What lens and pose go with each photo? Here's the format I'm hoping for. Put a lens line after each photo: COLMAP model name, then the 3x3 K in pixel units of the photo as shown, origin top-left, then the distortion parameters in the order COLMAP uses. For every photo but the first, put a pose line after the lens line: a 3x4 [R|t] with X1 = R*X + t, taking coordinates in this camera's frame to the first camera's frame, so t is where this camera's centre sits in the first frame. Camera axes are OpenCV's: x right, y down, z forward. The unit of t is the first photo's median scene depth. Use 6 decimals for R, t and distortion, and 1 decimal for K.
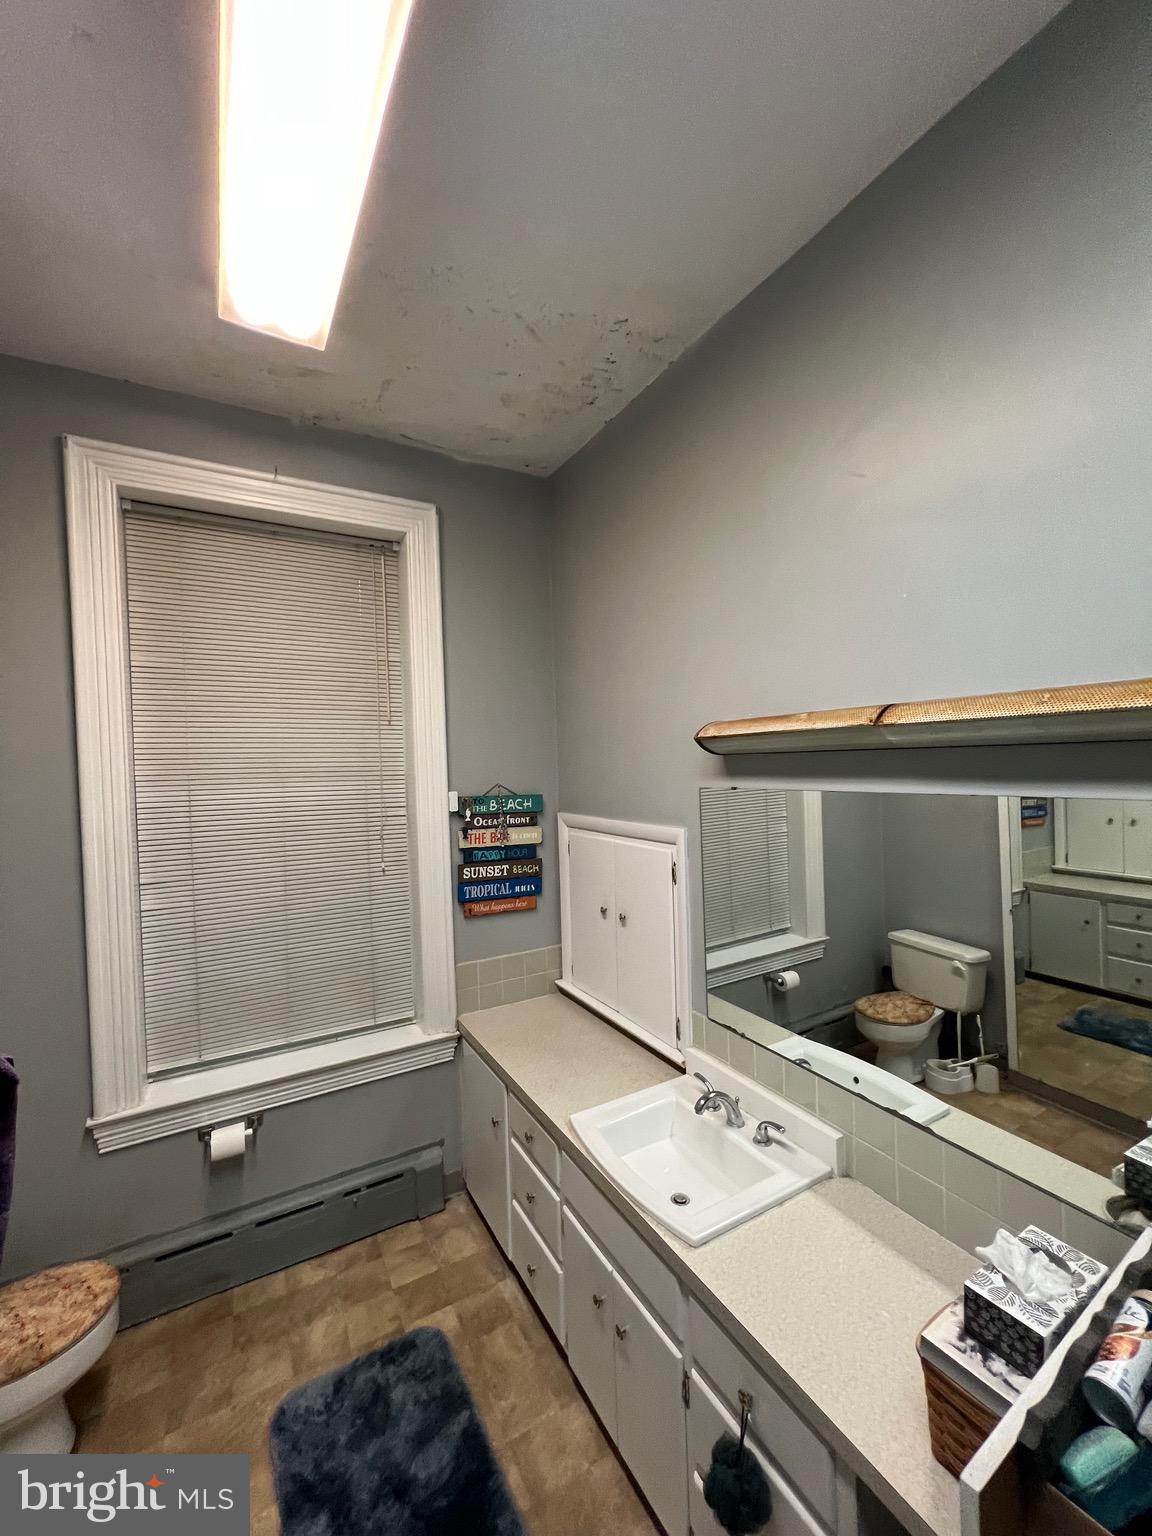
lens RADIAL K [[614.7, 0, 575.9], [0, 614.7, 766.6], [0, 0, 1]] dist [-0.001627, -0.000089]
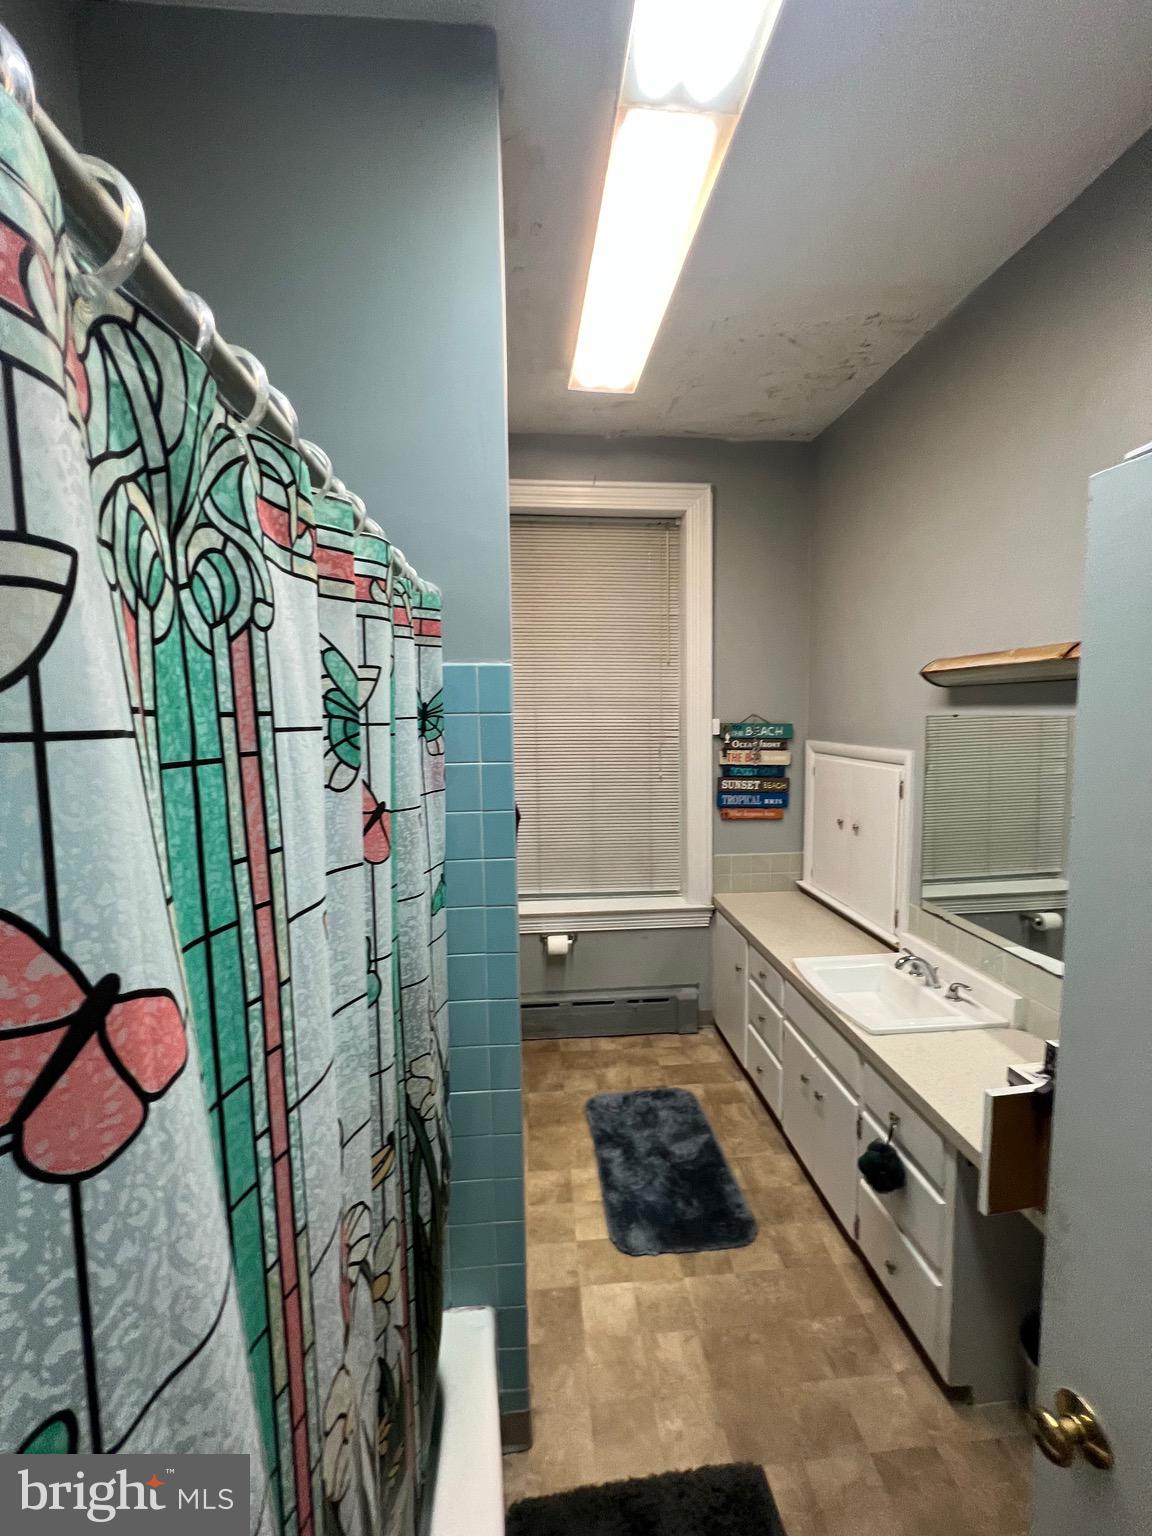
lens RADIAL K [[614.7, 0, 577.2], [0, 614.7, 765.5], [0, 0, 1]] dist [-0.001627, -0.000089]
pose [[0.910201, 0.054031, -0.410627, 0.075444], [-0.016596, 0.995416, 0.094193, 0.027107], [0.413834, -0.078920, 0.906925, -0.319105]]
